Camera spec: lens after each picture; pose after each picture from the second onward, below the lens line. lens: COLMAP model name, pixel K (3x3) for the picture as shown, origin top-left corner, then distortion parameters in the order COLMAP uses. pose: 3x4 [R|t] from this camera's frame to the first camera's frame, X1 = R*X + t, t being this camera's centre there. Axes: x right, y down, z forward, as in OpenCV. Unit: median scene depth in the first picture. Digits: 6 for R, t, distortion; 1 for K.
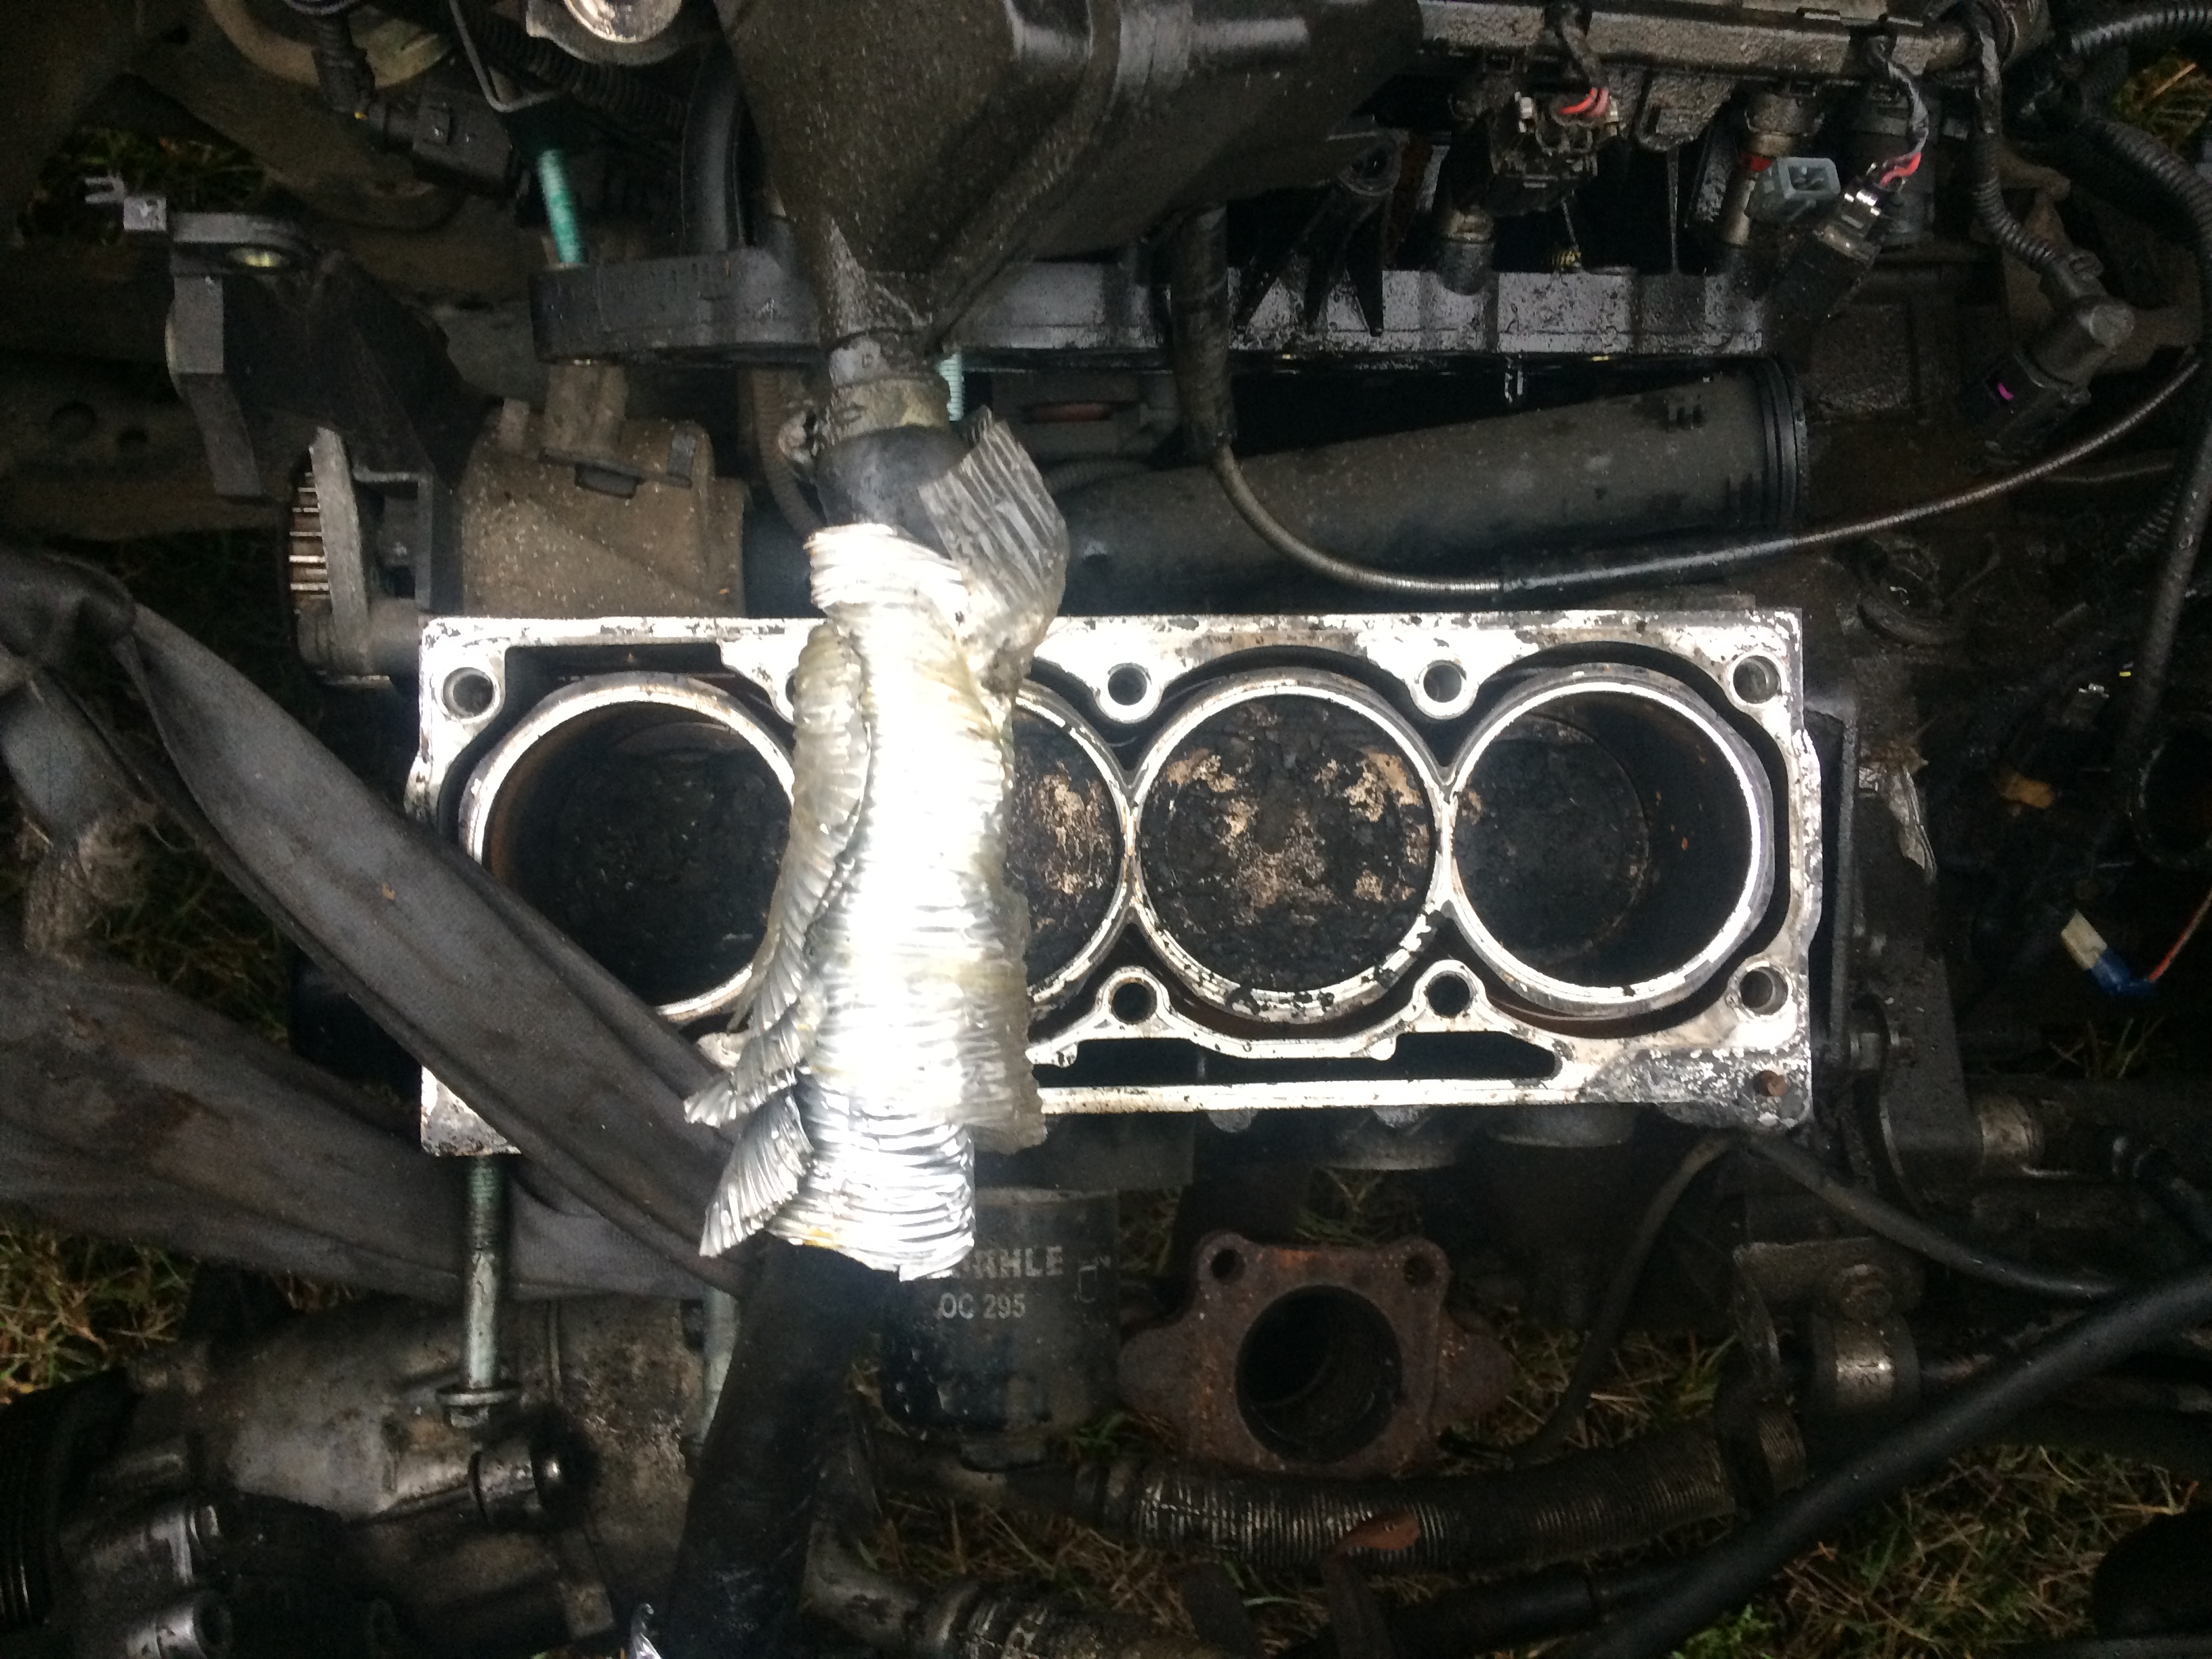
lens RADIAL K [[1894.3, 0, 1106.1], [0, 1894.3, 836.7], [0, 0, 1]] dist [0.069261, -0.078432]
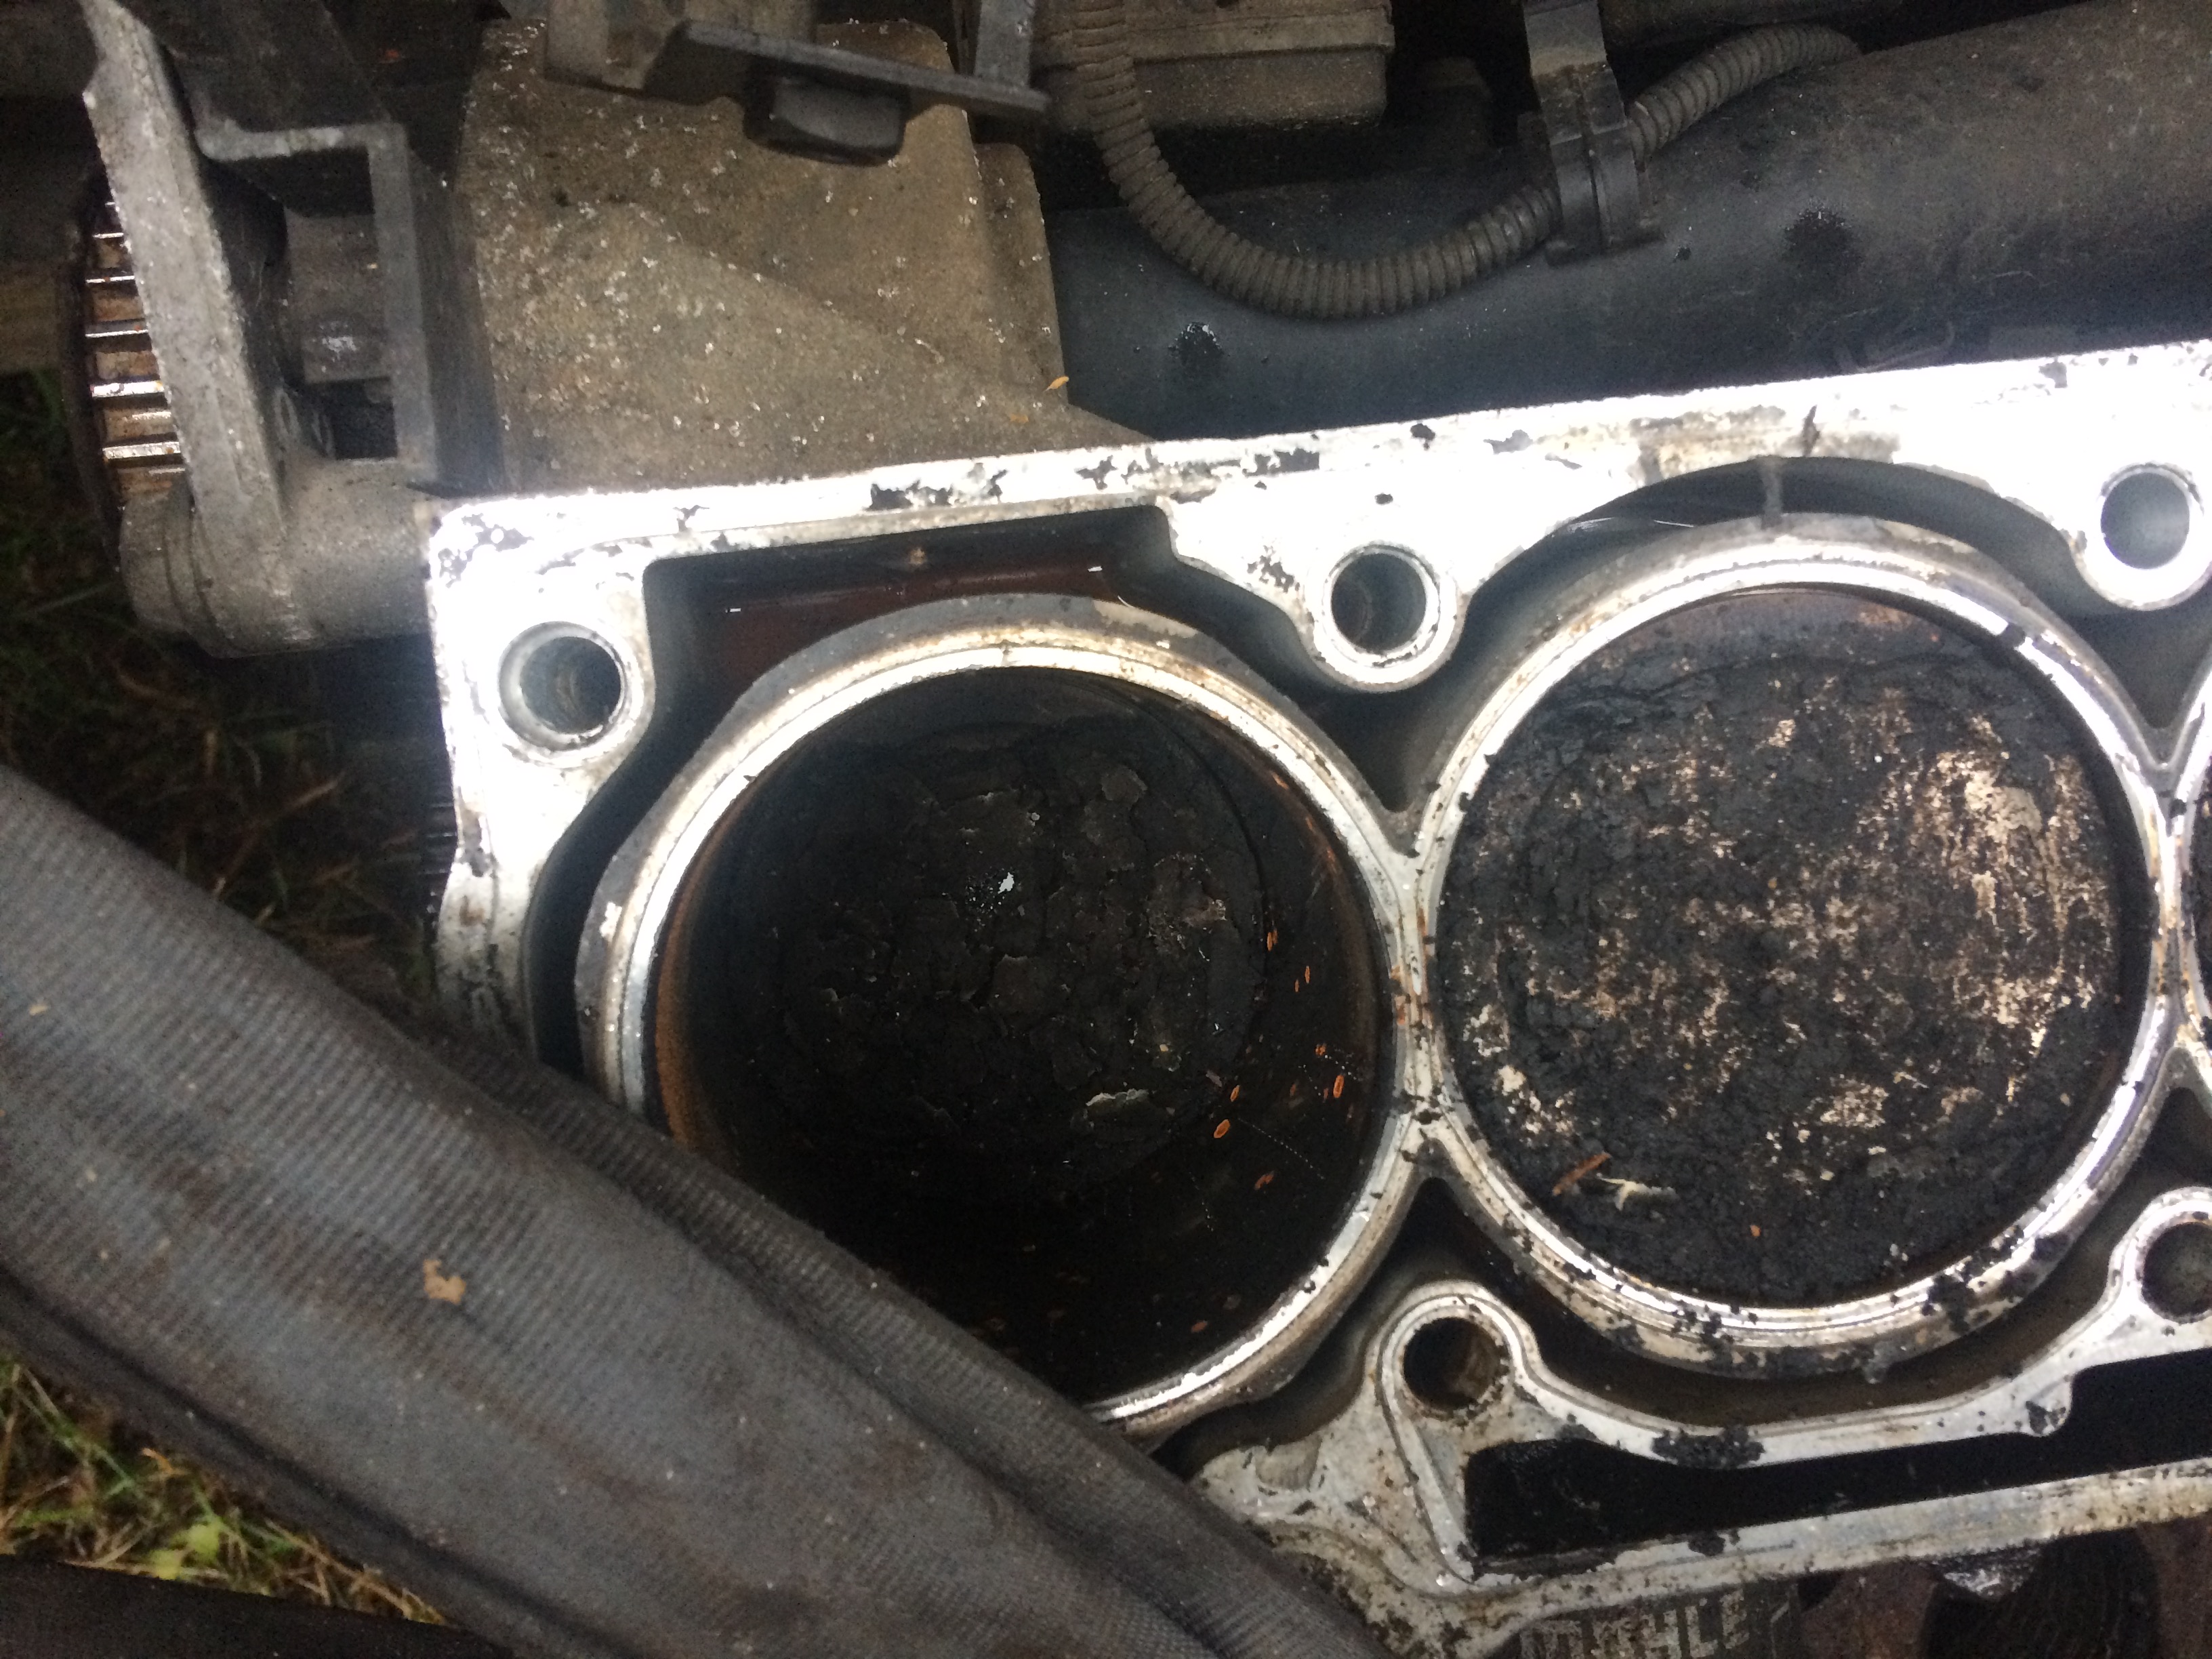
lens RADIAL K [[1894.3, 0, 1092.6], [0, 1894.3, 851.7], [0, 0, 1]] dist [0.069261, -0.078432]
pose [[0.996017, -0.088394, 0.011724, -0.226982], [0.086535, 0.989929, 0.112038, -0.074881], [-0.021510, -0.110577, 0.993635, 0.586501]]
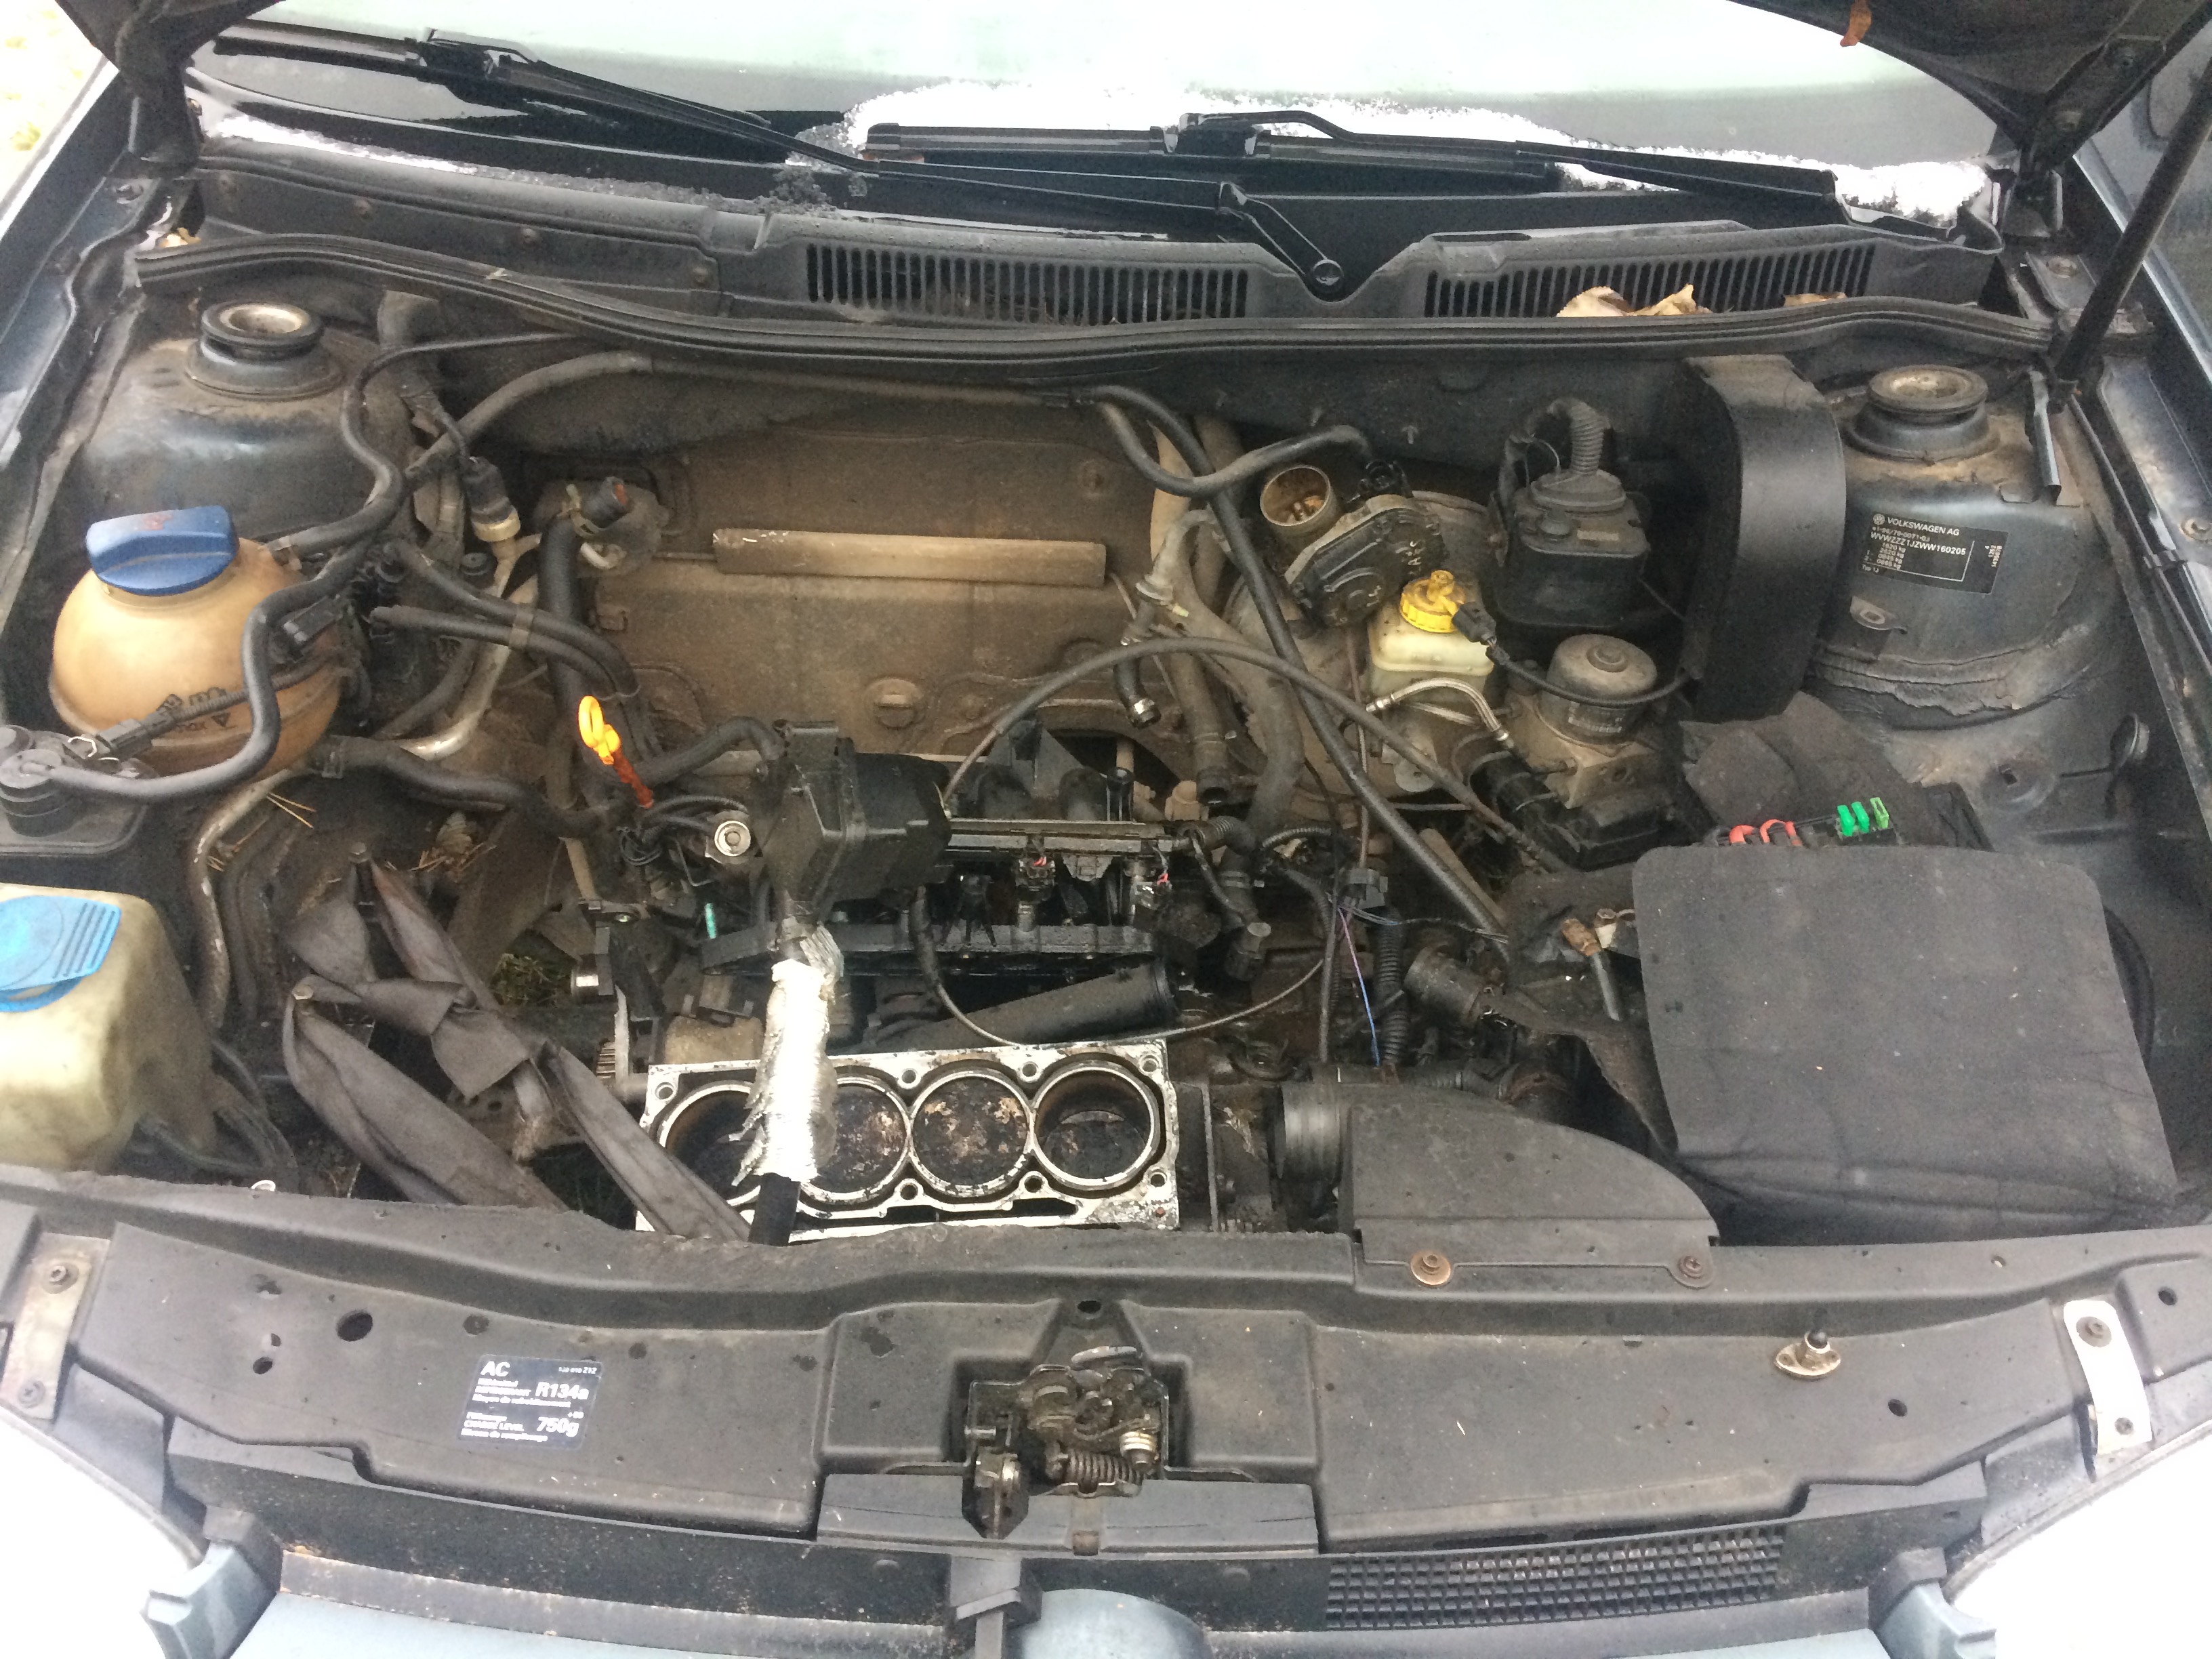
lens RADIAL K [[1894.3, 0, 1107.4], [0, 1894.3, 824.3], [0, 0, 1]] dist [0.069261, -0.078432]
pose [[0.996440, -0.067674, -0.050279, 0.443536], [0.035165, 0.875641, -0.481680, 0.897216], [0.076624, 0.478197, 0.874904, -1.463124]]
